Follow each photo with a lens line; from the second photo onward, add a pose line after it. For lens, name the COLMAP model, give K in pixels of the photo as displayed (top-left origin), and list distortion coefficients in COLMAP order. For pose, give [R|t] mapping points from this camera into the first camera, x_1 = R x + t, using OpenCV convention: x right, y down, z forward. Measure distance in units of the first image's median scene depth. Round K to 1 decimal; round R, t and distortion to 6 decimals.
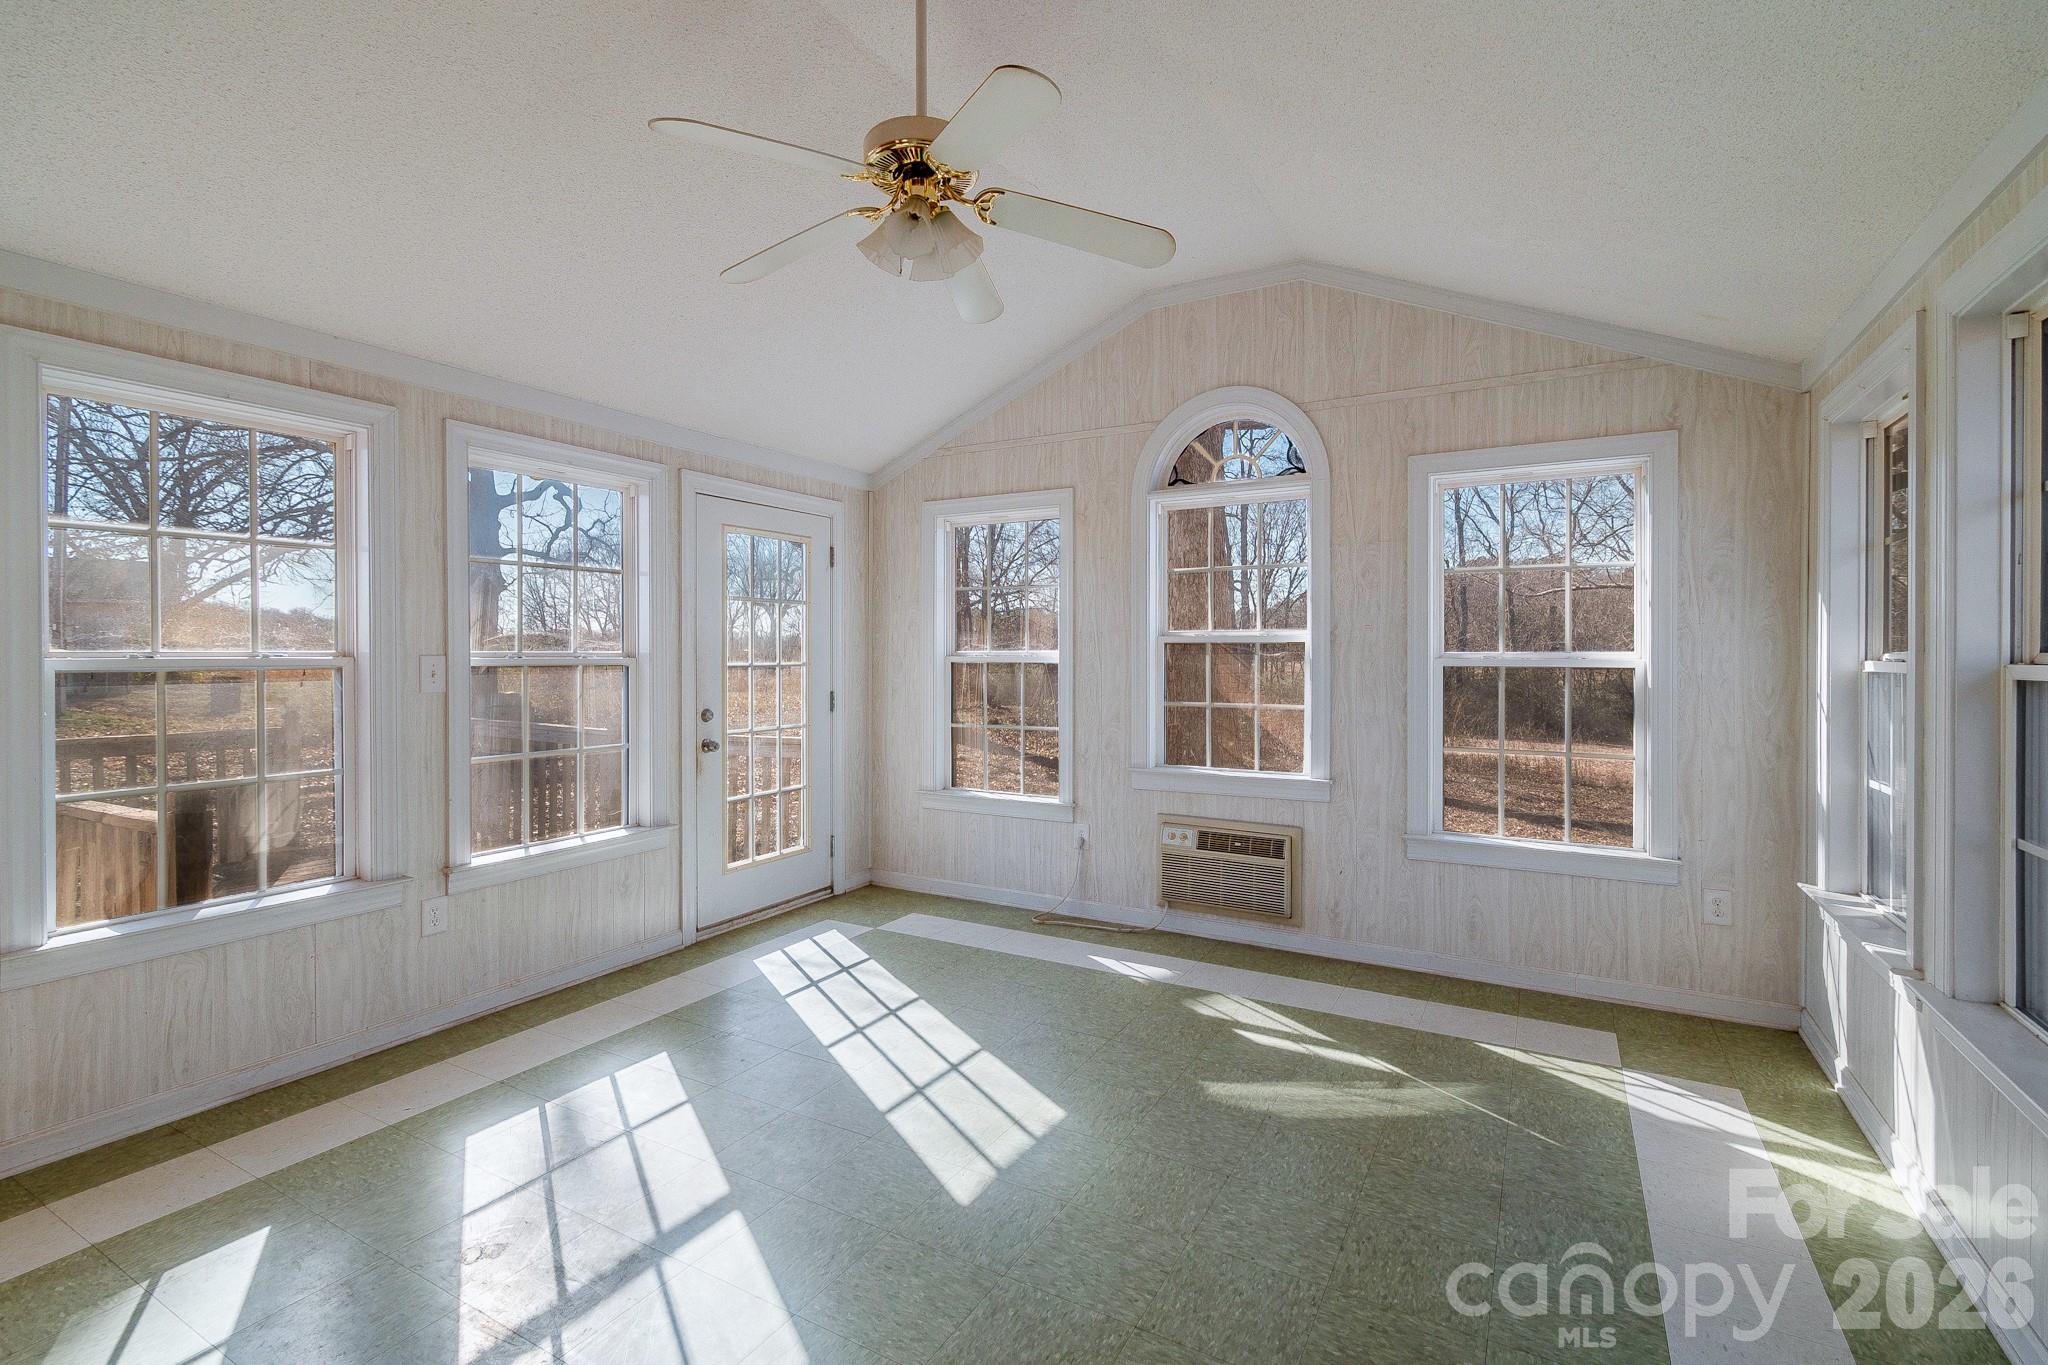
lens RADIAL K [[936.8, 0, 1032.2], [0, 936.8, 636.9], [0, 0, 1]] dist [0.002018, -0.000154]
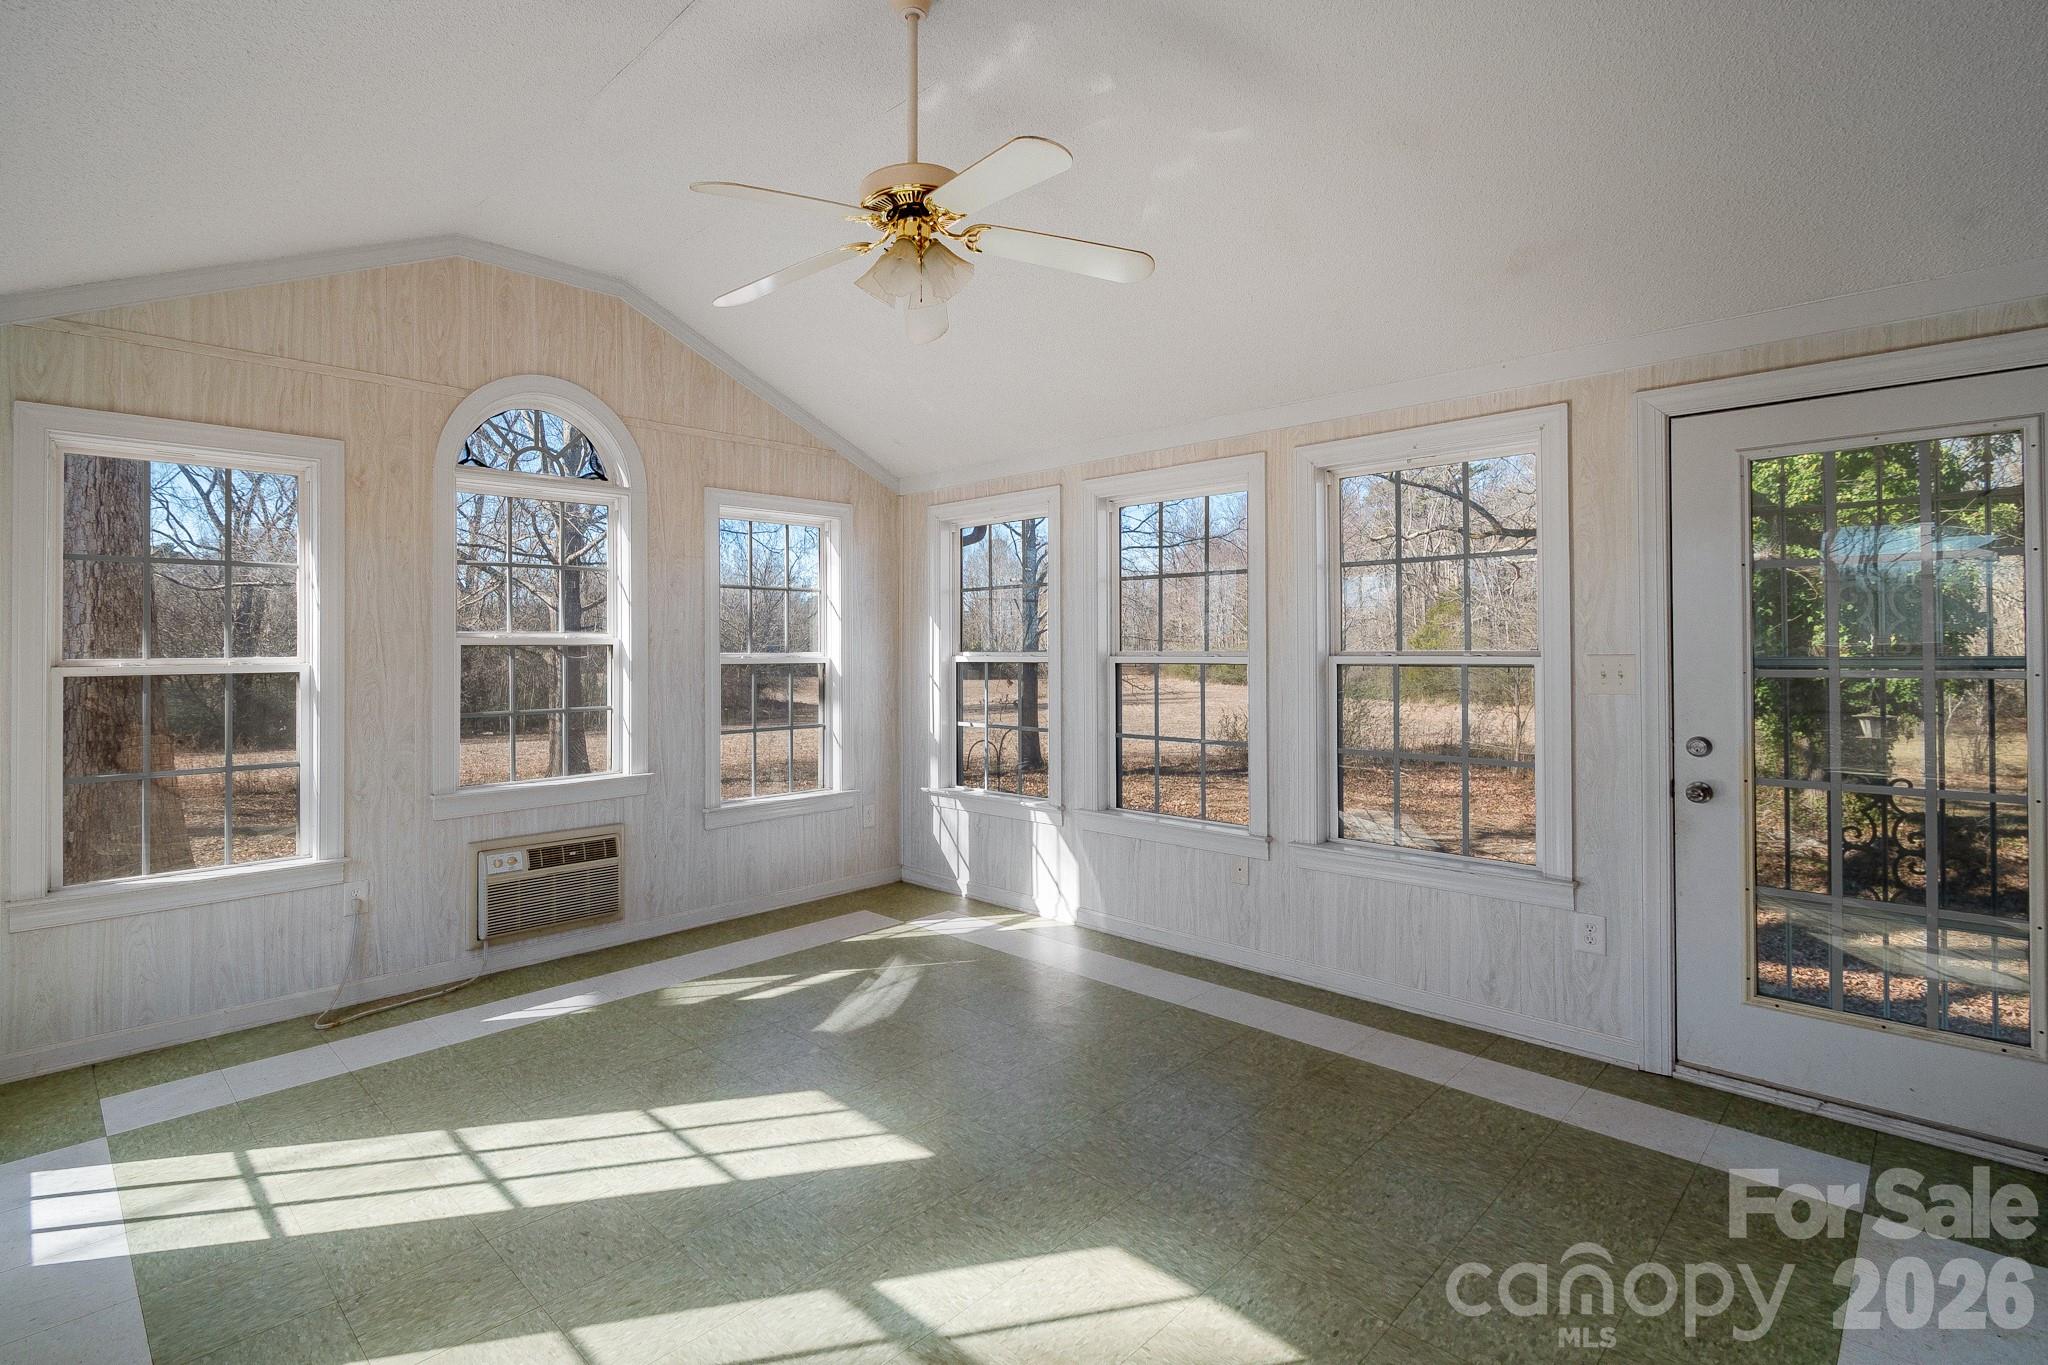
lens RADIAL K [[960.1, 0, 912.6], [0, 960.1, 619.9], [0, 0, 1]] dist [0.000103, -0.000019]
pose [[0.302605, 0.027390, 0.952723, -0.670633], [-0.005919, 0.999622, -0.026858, 0.005242], [-0.953098, 0.002488, 0.302652, 0.390979]]
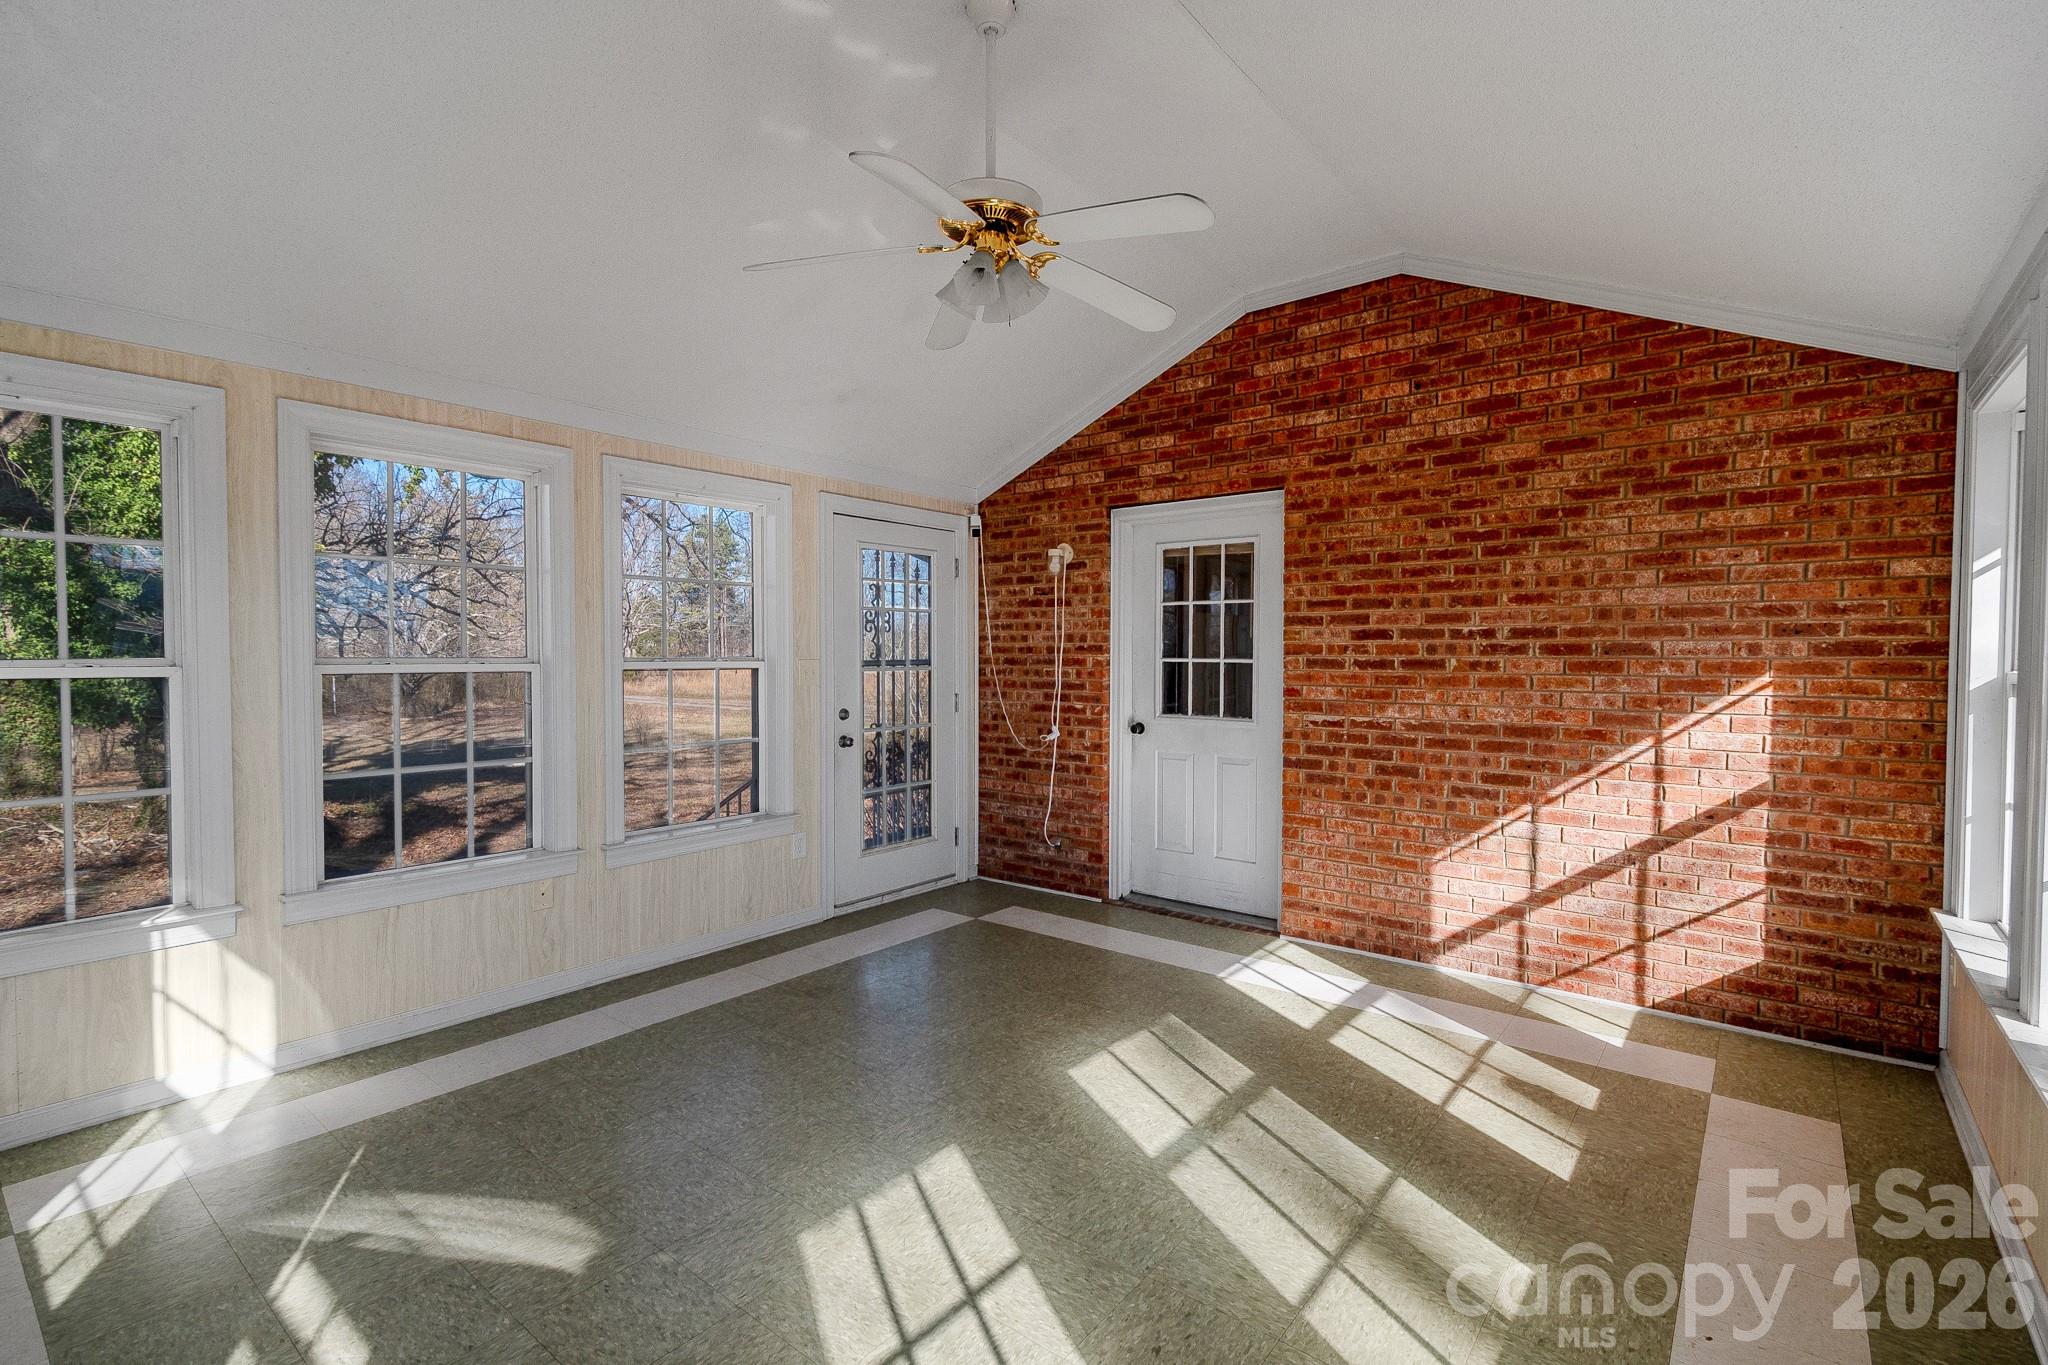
lens RADIAL K [[936.8, 0, 1032.2], [0, 936.8, 636.9], [0, 0, 1]] dist [0.002018, -0.000154]
pose [[-0.986567, 0.004846, 0.163284, -0.200847], [0.000499, 0.999645, -0.026654, 0.014737], [-0.163355, -0.026214, -0.986219, 1.213300]]
